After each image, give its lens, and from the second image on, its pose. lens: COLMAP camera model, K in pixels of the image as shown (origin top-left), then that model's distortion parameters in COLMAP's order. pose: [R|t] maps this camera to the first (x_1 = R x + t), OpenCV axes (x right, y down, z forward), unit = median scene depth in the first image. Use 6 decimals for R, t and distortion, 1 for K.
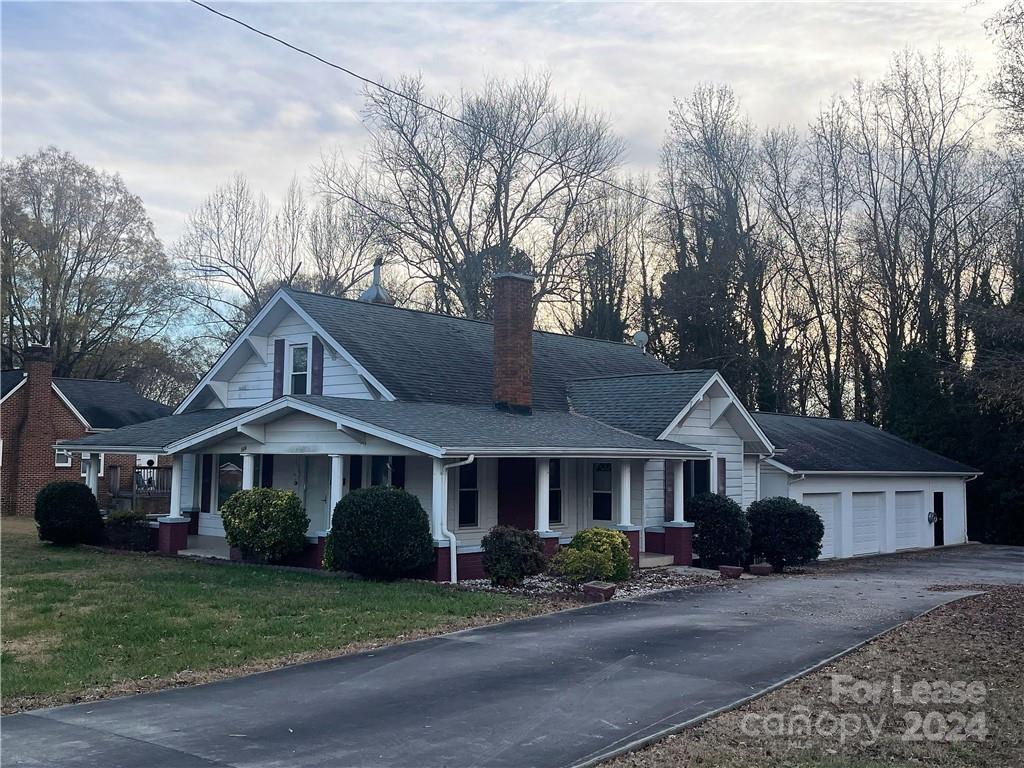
lens RADIAL K [[1061.6, 0, 524.6], [0, 1061.6, 381.7], [0, 0, 1]] dist [0.115736, -0.225833]
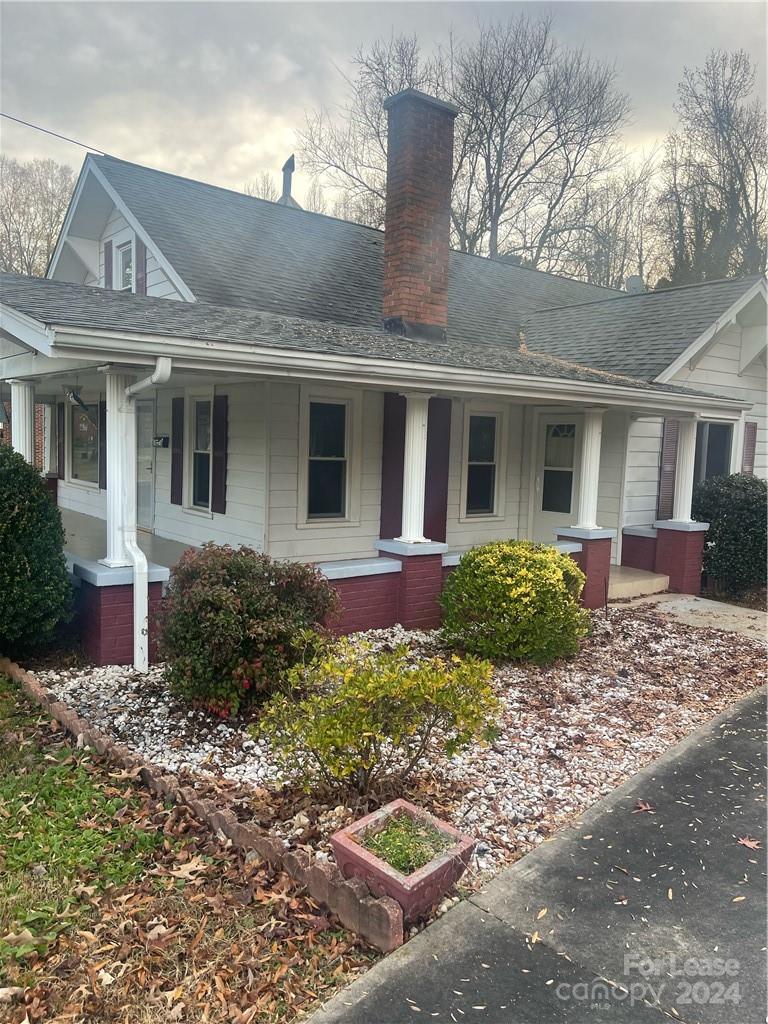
lens RADIAL K [[769.9, 0, 400.4], [0, 769.9, 516.5], [0, 0, 1]] dist [0.066532, -0.078763]
pose [[0.984353, 0.038573, -0.171933, 0.058056], [-0.009828, 0.986245, 0.165000, 0.053385], [0.175932, -0.160728, 0.971192, 0.501187]]
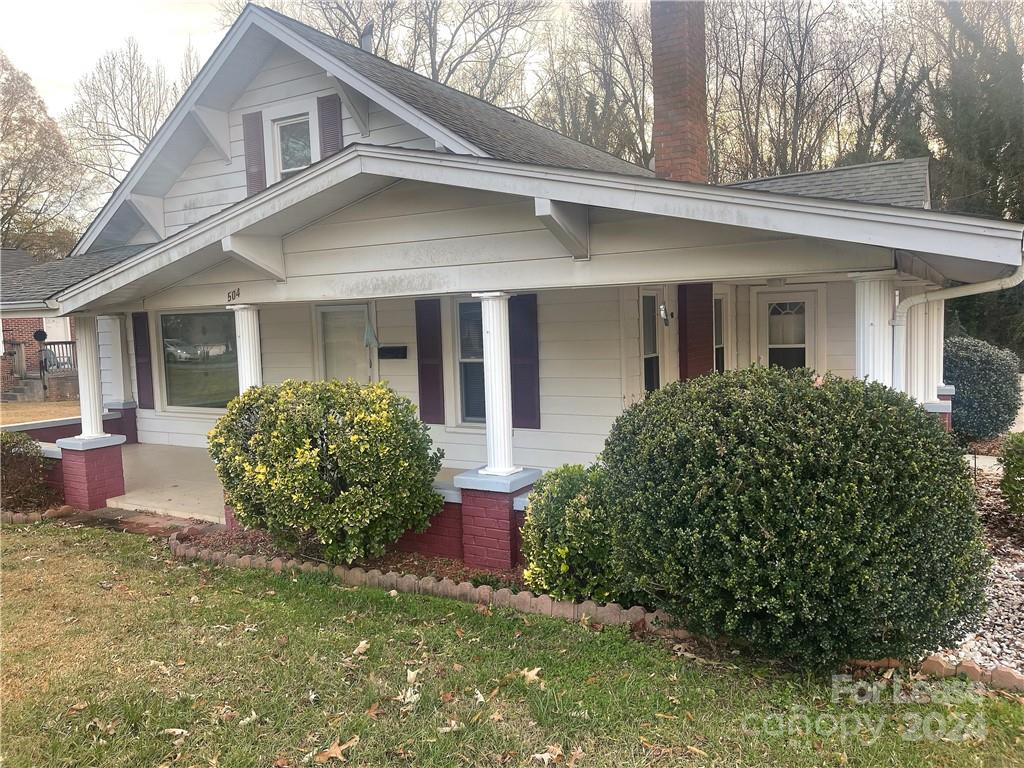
lens RADIAL K [[769.9, 0, 519.1], [0, 769.9, 379.8], [0, 0, 1]] dist [0.066532, -0.078763]
pose [[0.982429, -0.060248, 0.176645, -0.169818], [0.032979, 0.987610, 0.153426, 0.043338], [-0.183699, -0.144905, 0.972243, 0.540079]]
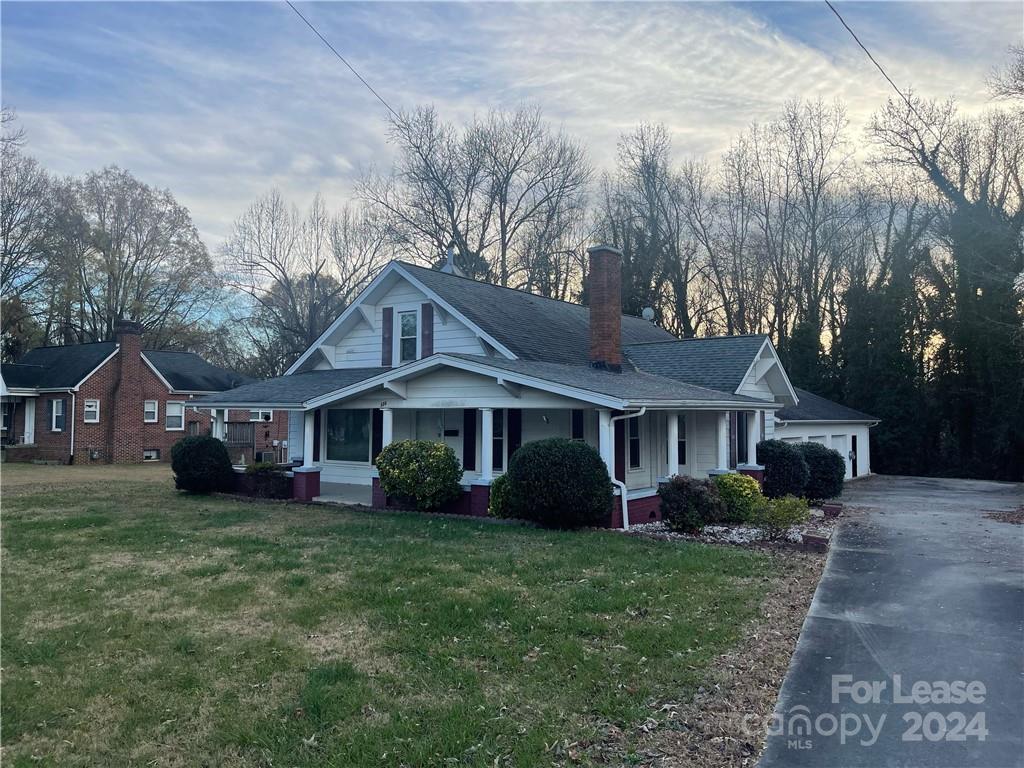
lens RADIAL K [[769.9, 0, 519.1], [0, 769.9, 379.8], [0, 0, 1]] dist [0.066532, -0.078763]
pose [[0.996269, -0.005012, 0.086162, -0.161670], [0.002590, 0.999599, 0.028201, 0.013930], [-0.086269, -0.027873, 0.995882, 0.176787]]
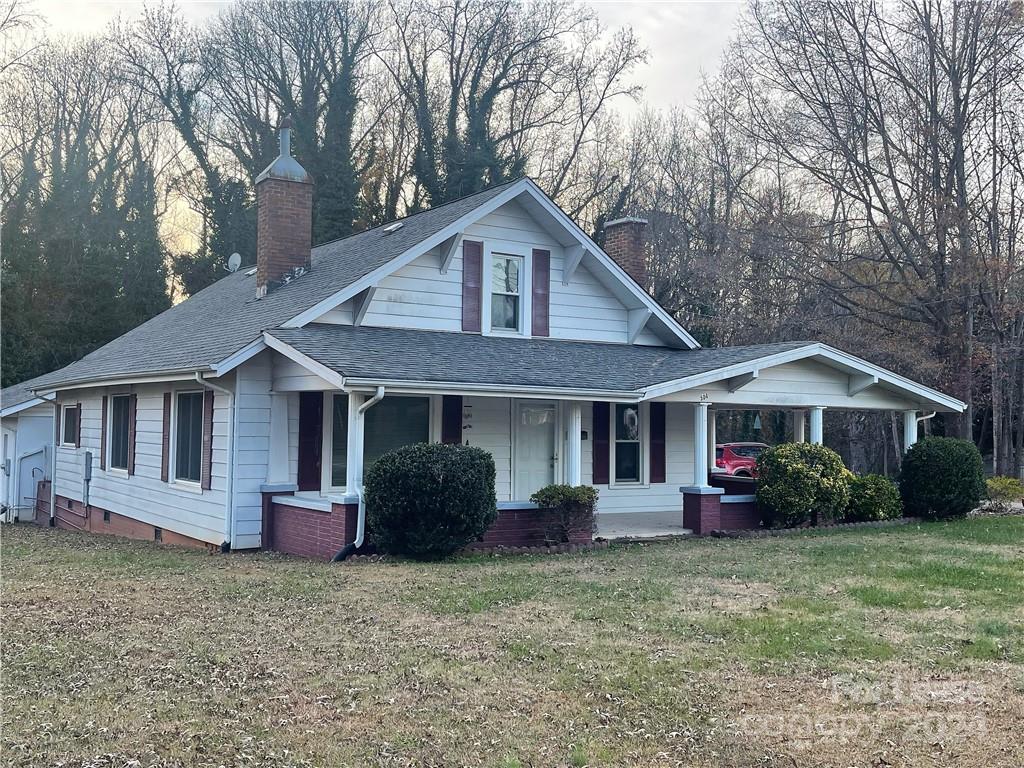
lens RADIAL K [[1061.6, 0, 524.6], [0, 1061.6, 381.7], [0, 0, 1]] dist [0.115736, -0.225833]
pose [[0.279043, 0.027419, 0.959887, -0.905851], [-0.082349, 0.996593, -0.004529, 0.055438], [-0.956741, -0.077782, 0.280351, 0.755969]]
